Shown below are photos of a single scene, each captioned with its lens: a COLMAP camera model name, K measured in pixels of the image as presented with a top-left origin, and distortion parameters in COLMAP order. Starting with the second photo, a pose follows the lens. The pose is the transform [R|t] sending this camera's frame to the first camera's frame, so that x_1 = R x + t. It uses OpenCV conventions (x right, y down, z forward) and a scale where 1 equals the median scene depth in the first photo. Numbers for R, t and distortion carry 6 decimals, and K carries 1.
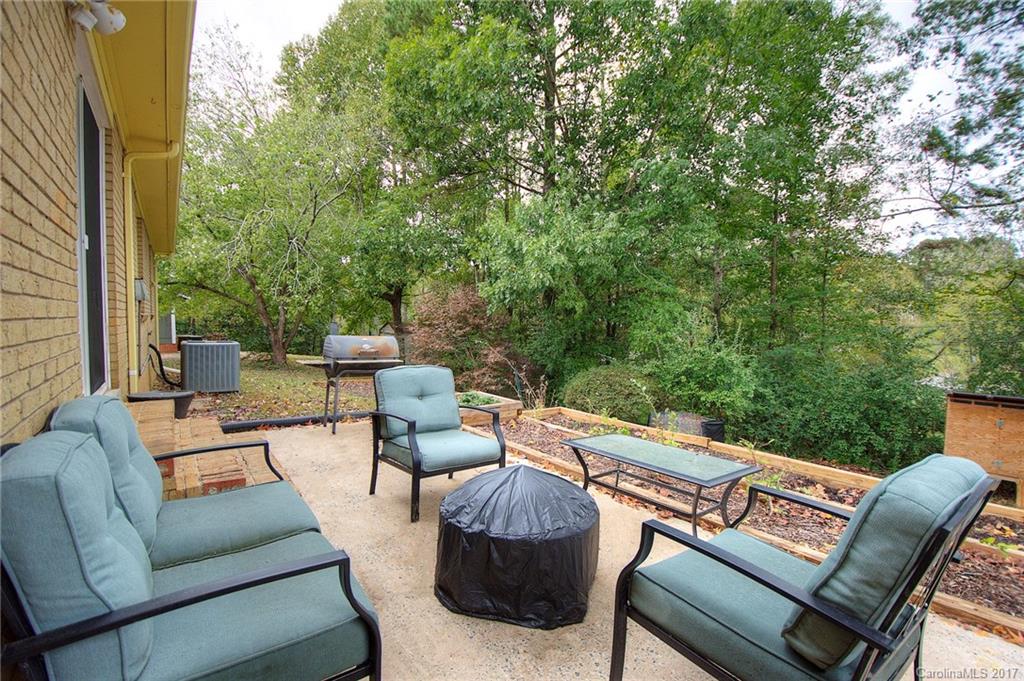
lens RADIAL K [[472.3, 0, 512.2], [0, 472.3, 332.8], [0, 0, 1]] dist [-0.000407, -0.000210]
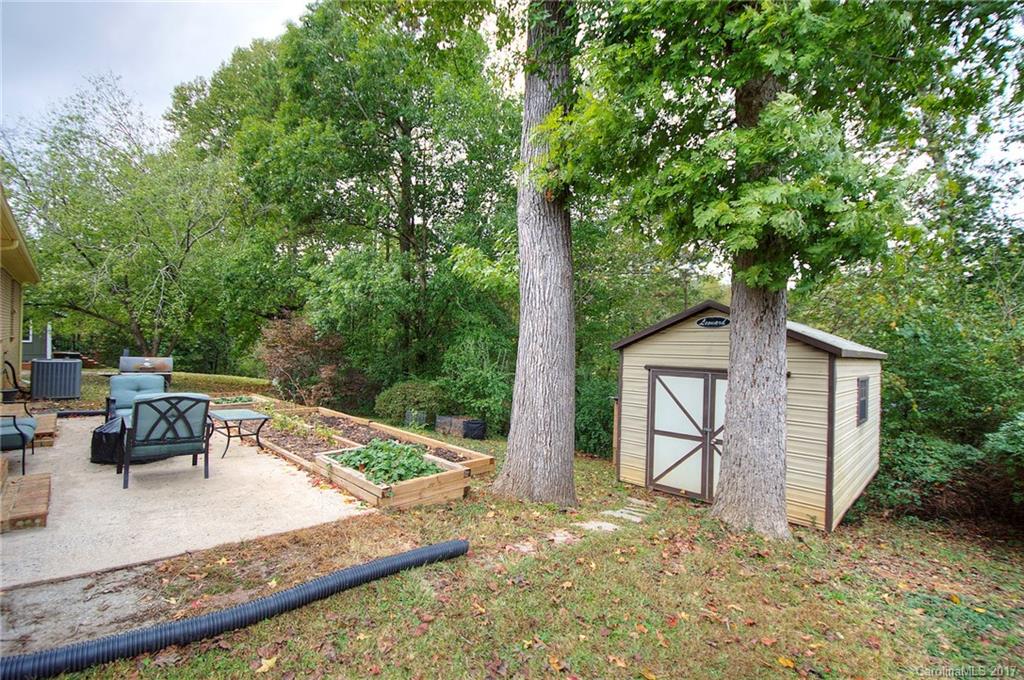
lens RADIAL K [[463.6, 0, 505.8], [0, 463.6, 334.6], [0, 0, 1]] dist [-0.013391, -0.000652]
pose [[0.989028, 0.015097, 0.146954, 0.236038], [-0.009385, 0.999176, -0.039485, -0.007245], [-0.147429, 0.037673, 0.988355, -0.252817]]
